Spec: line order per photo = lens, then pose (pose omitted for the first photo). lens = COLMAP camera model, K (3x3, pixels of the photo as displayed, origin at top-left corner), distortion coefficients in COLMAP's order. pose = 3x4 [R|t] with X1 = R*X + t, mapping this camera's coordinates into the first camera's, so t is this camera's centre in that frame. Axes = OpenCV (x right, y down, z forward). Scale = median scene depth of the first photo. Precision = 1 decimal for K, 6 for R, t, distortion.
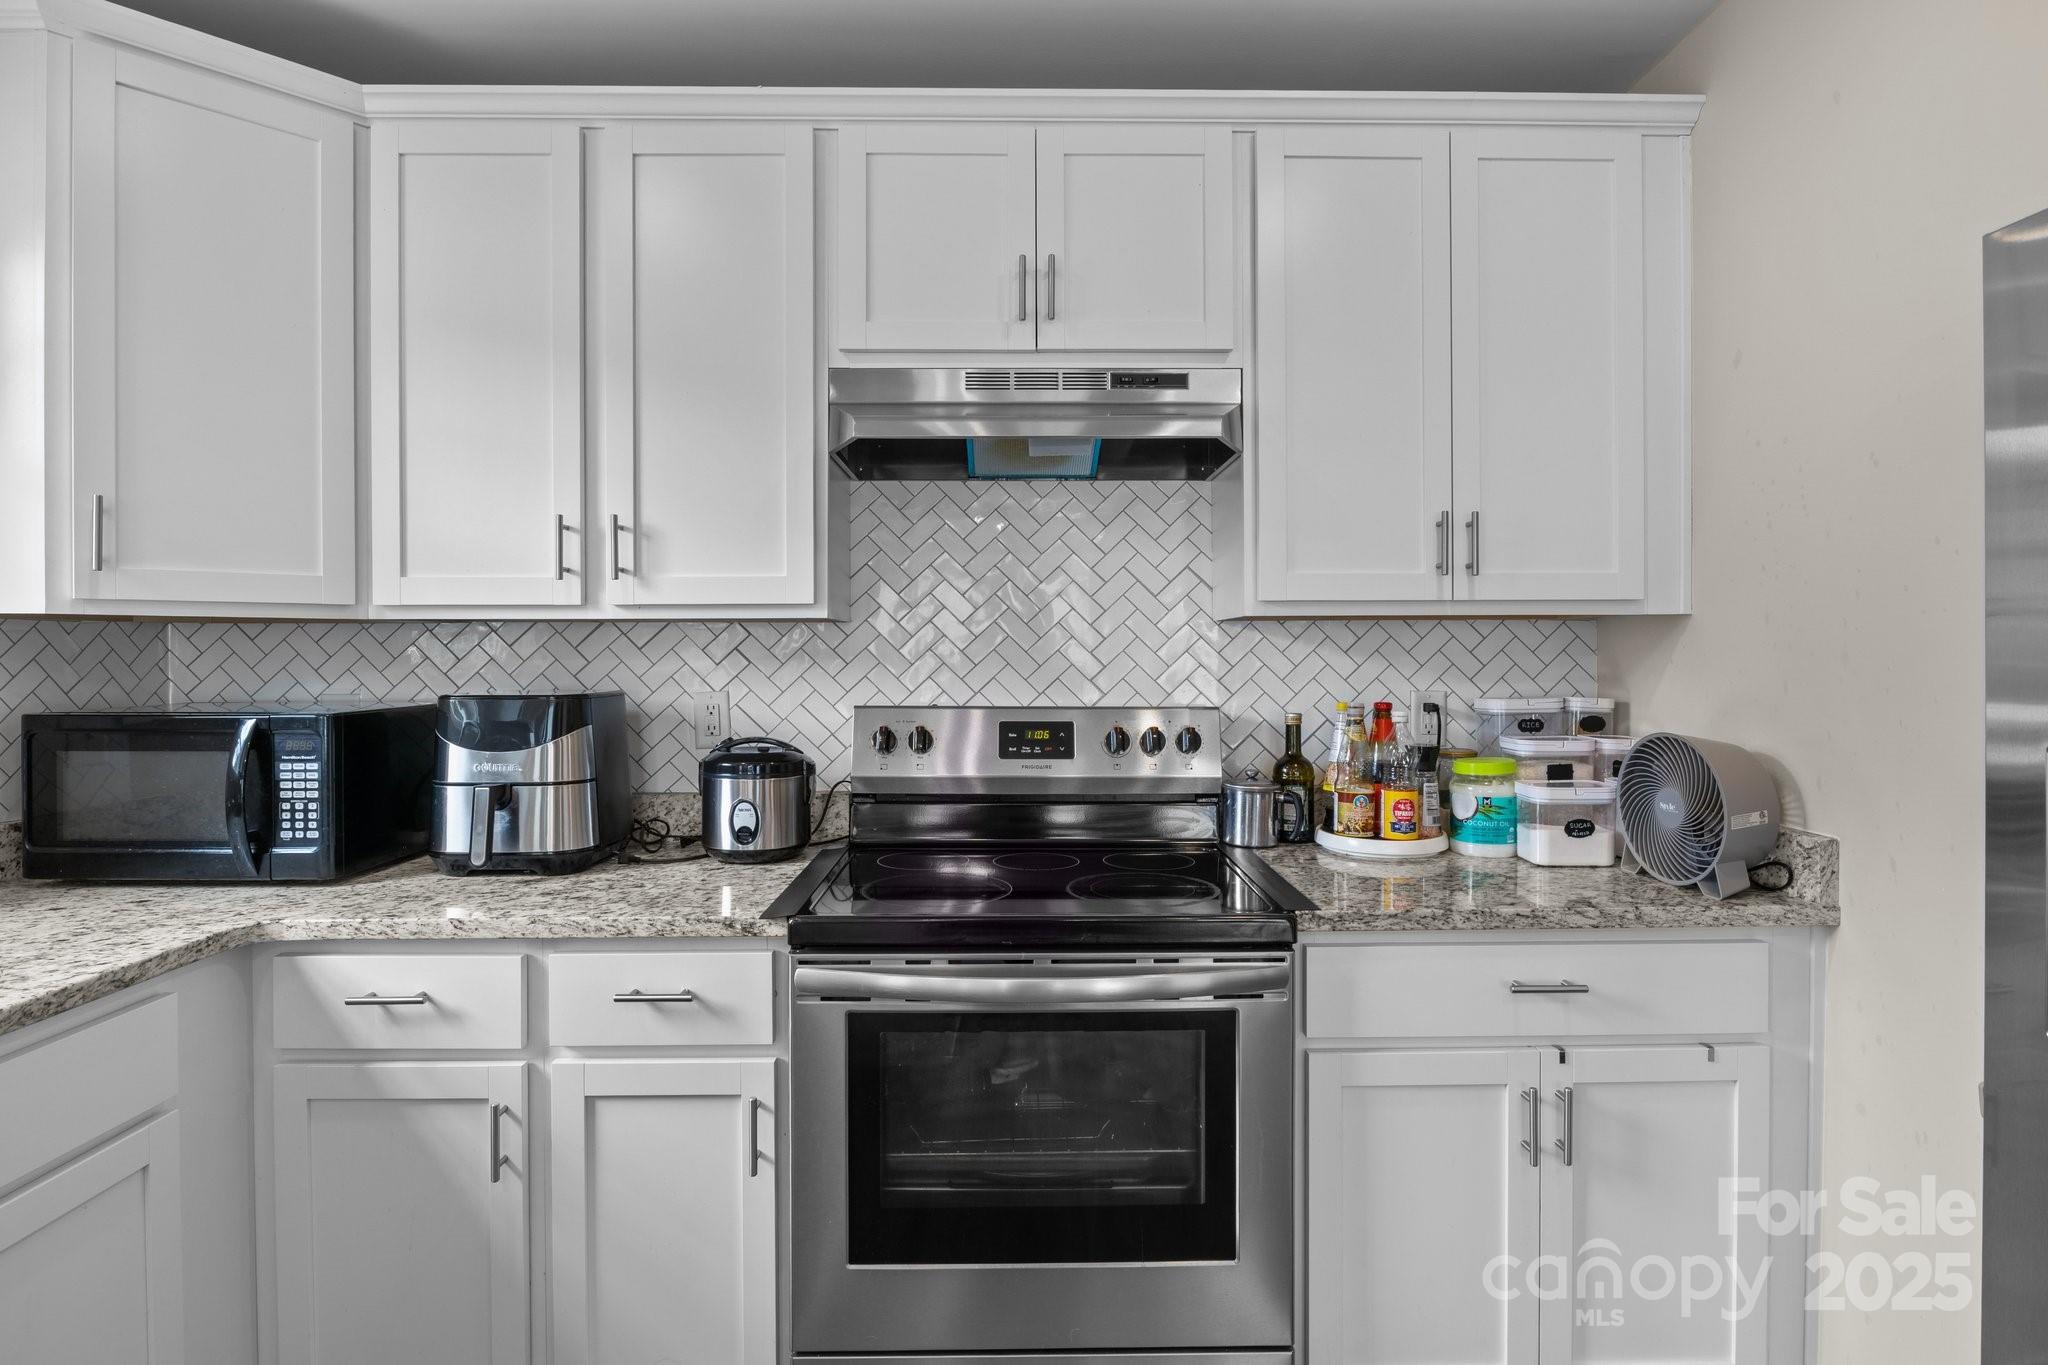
lens RADIAL K [[1030.4, 0, 1023.1], [0, 1030.4, 655.7], [0, 0, 1]] dist [-0.005902, -0.000324]
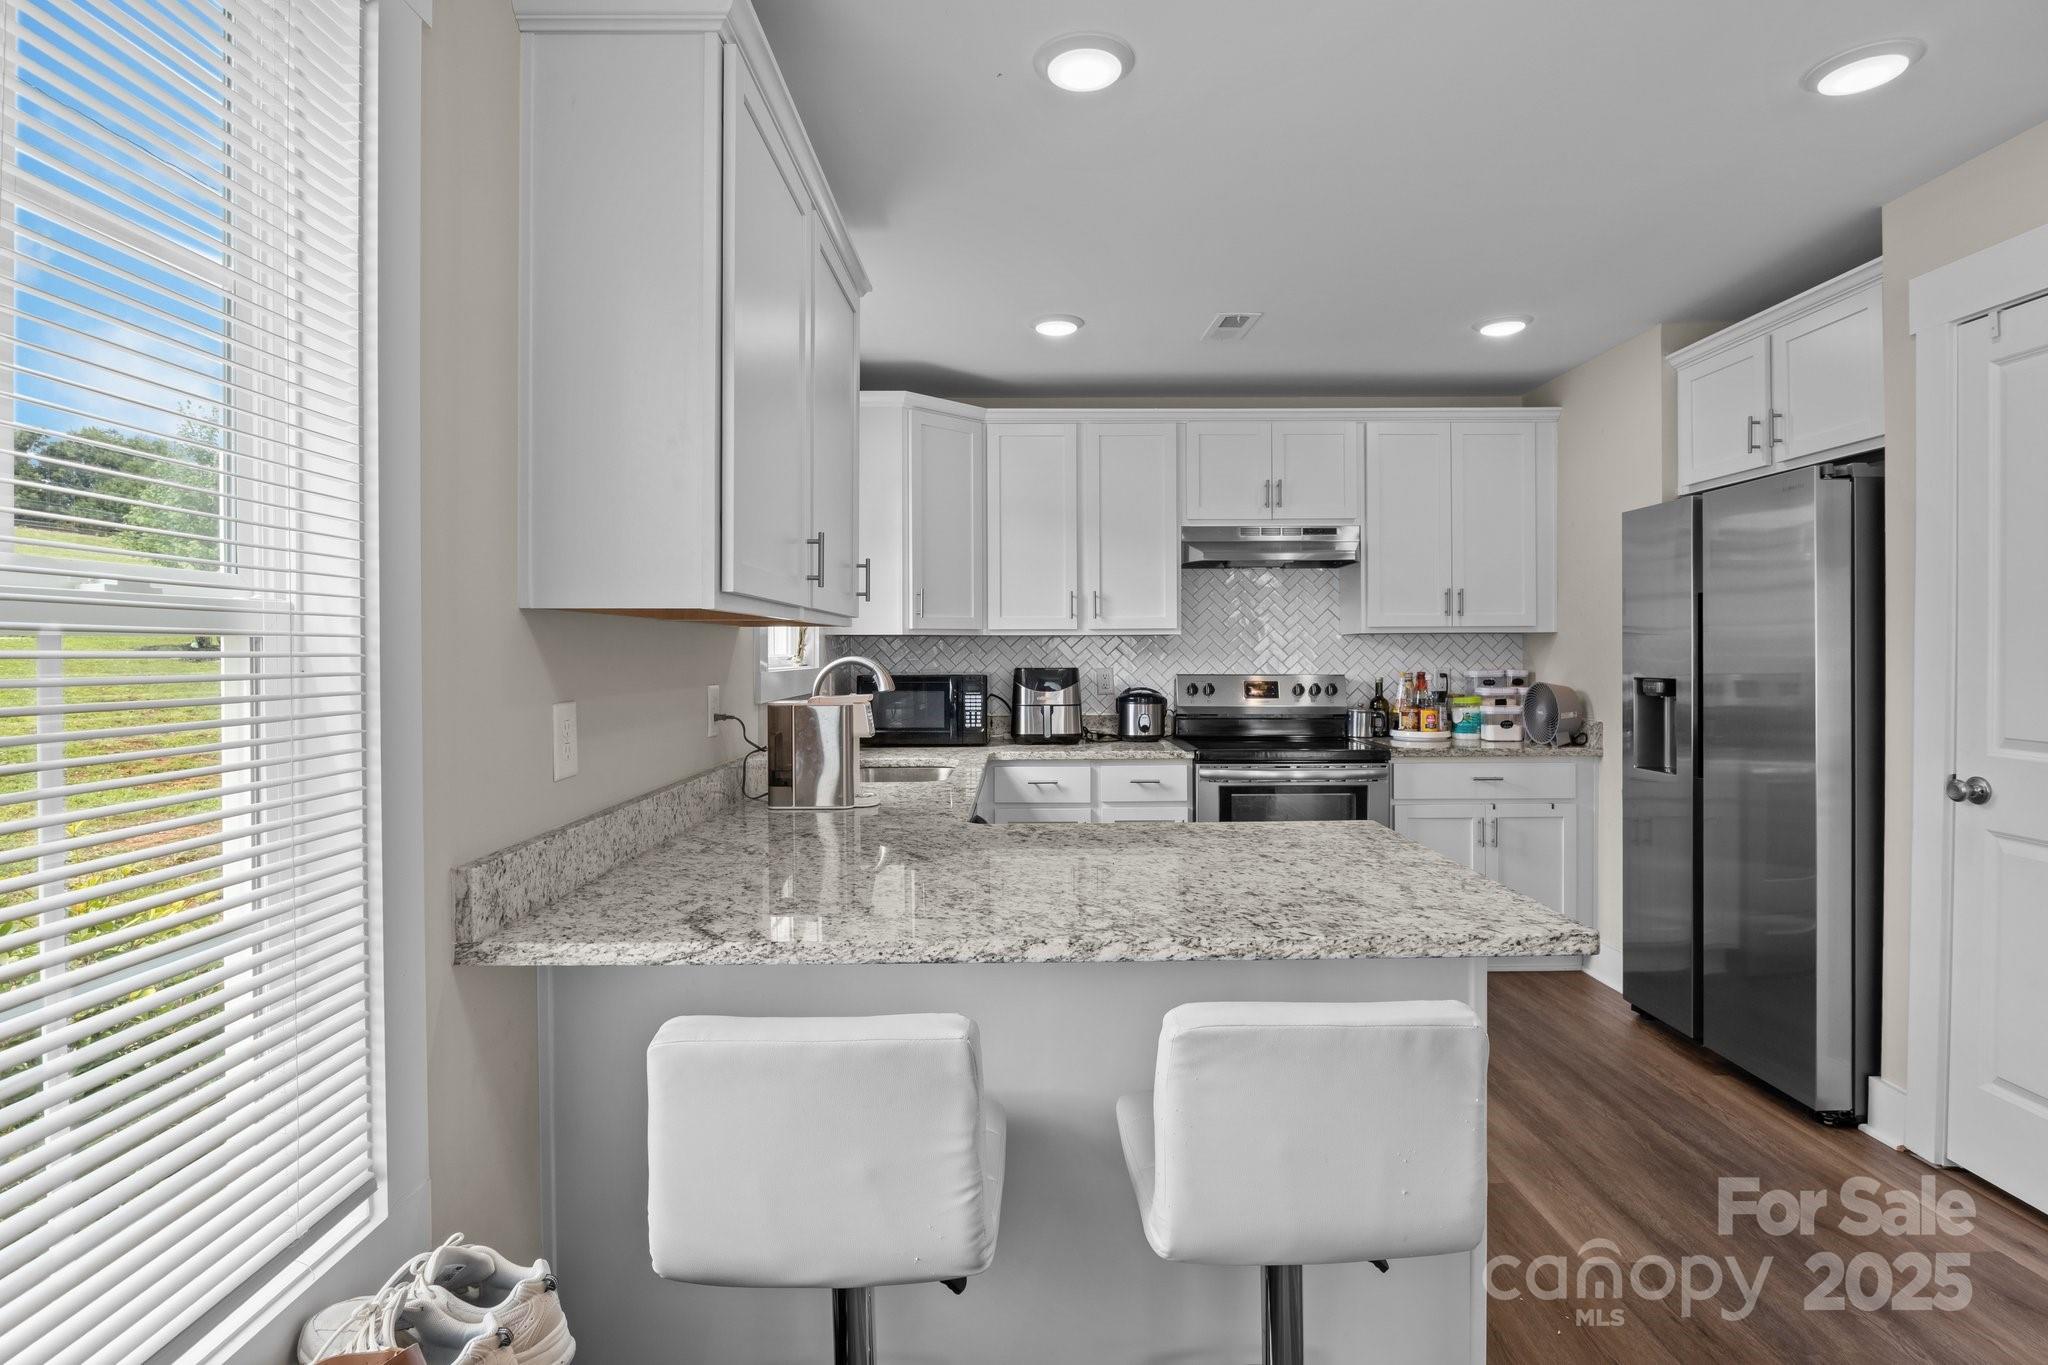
lens RADIAL K [[1030.4, 0, 1023.1], [0, 1030.4, 655.7], [0, 0, 1]] dist [-0.005902, -0.000324]
pose [[0.999861, -0.001375, -0.016625, -0.488867], [0.001404, 0.999998, 0.001739, 0.006076], [0.016623, -0.001763, 0.999860, -1.277827]]
